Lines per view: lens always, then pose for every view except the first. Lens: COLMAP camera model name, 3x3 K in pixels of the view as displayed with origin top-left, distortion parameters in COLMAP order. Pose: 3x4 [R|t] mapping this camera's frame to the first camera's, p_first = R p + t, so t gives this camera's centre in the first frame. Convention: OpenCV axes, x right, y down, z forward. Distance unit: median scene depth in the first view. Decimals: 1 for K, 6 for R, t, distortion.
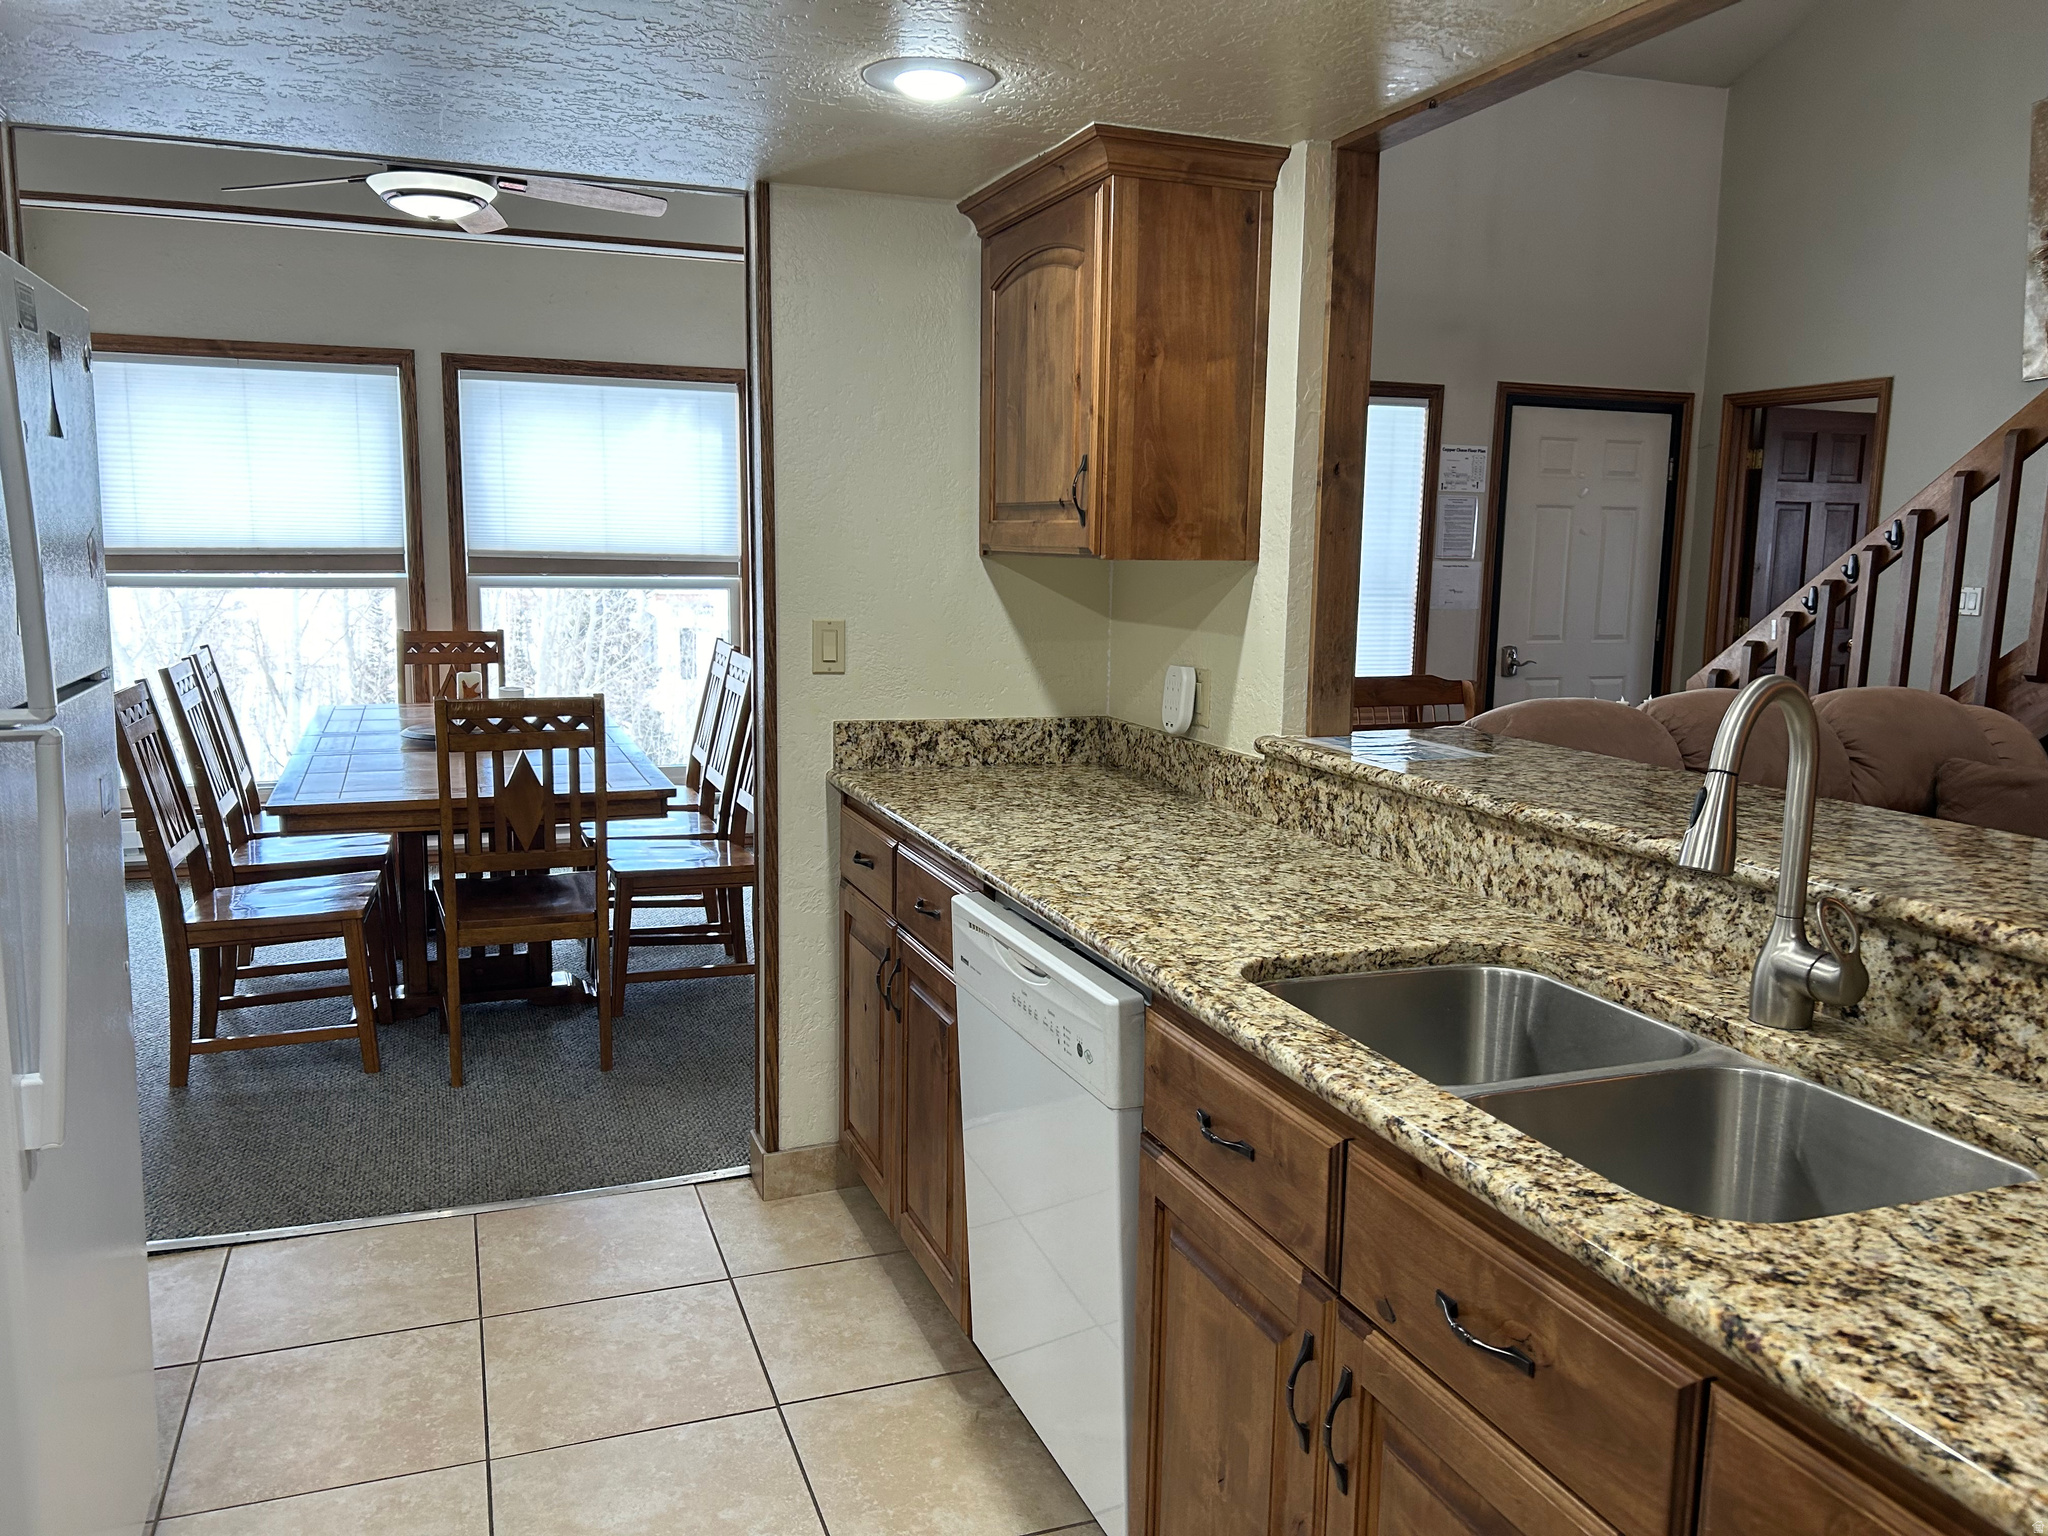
lens RADIAL K [[1539.6, 0, 1024.0], [0, 1539.6, 768.0], [0, 0, 1]] dist [0.003094, 0.000148]
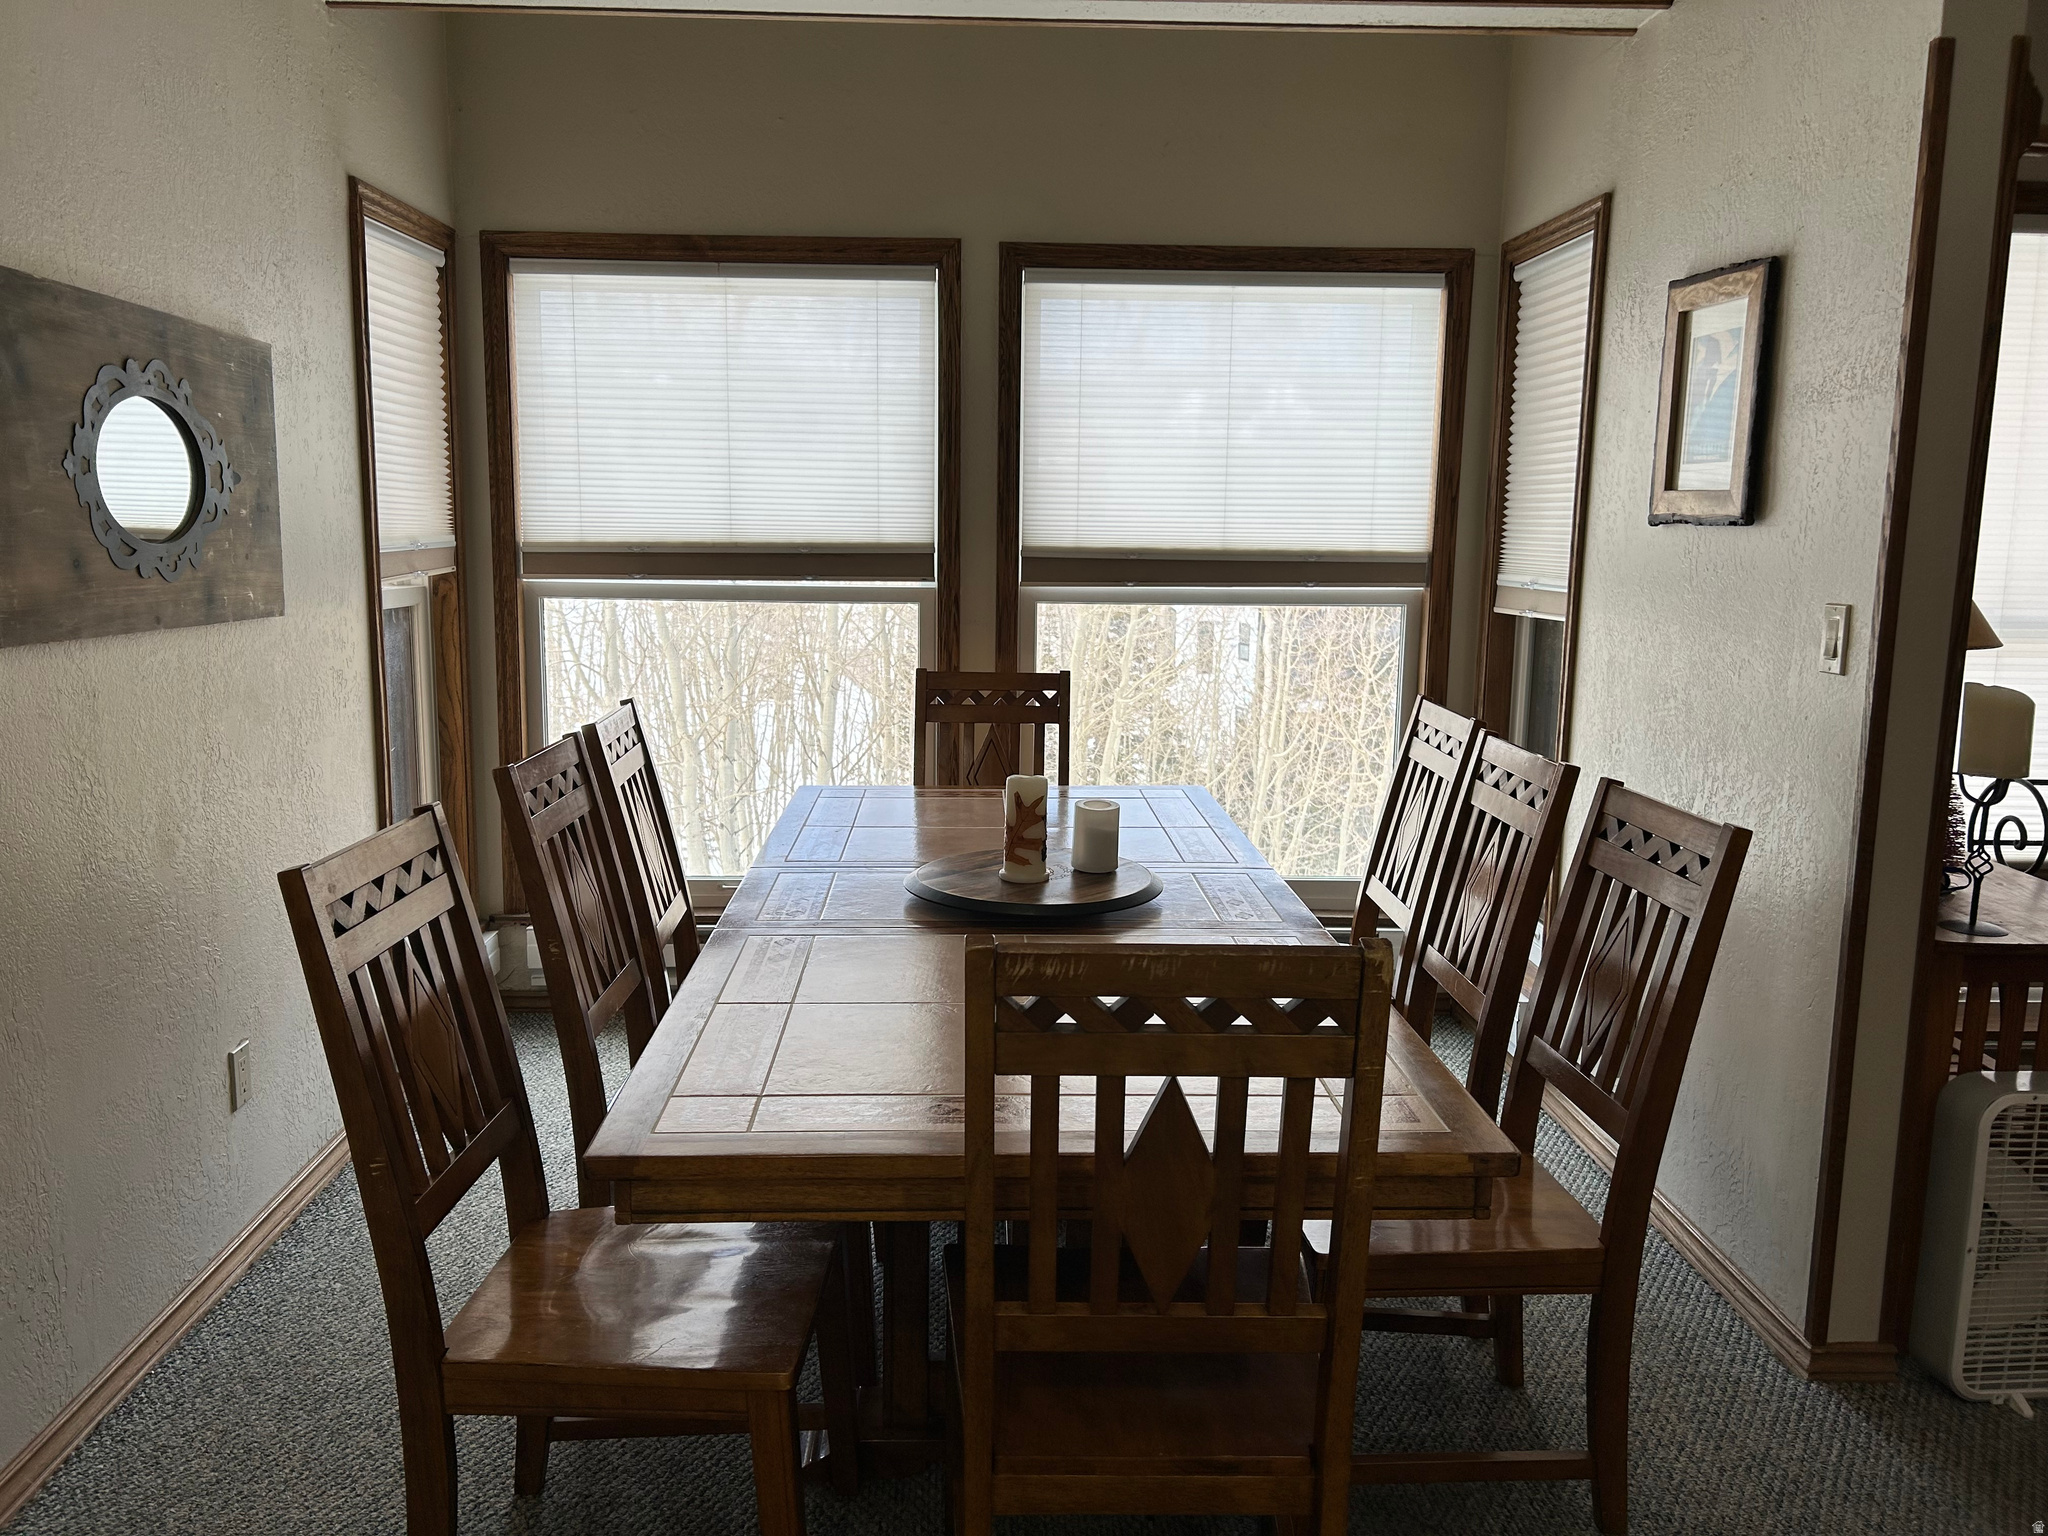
lens RADIAL K [[1592.9, 0, 1024.0], [0, 1592.9, 768.0], [0, 0, 1]] dist [0.075661, -0.001368]
pose [[0.946328, 0.047140, -0.319750, -0.143412], [-0.046769, 0.998867, 0.008845, -0.055073], [0.319805, 0.006584, 0.947461, 0.368752]]
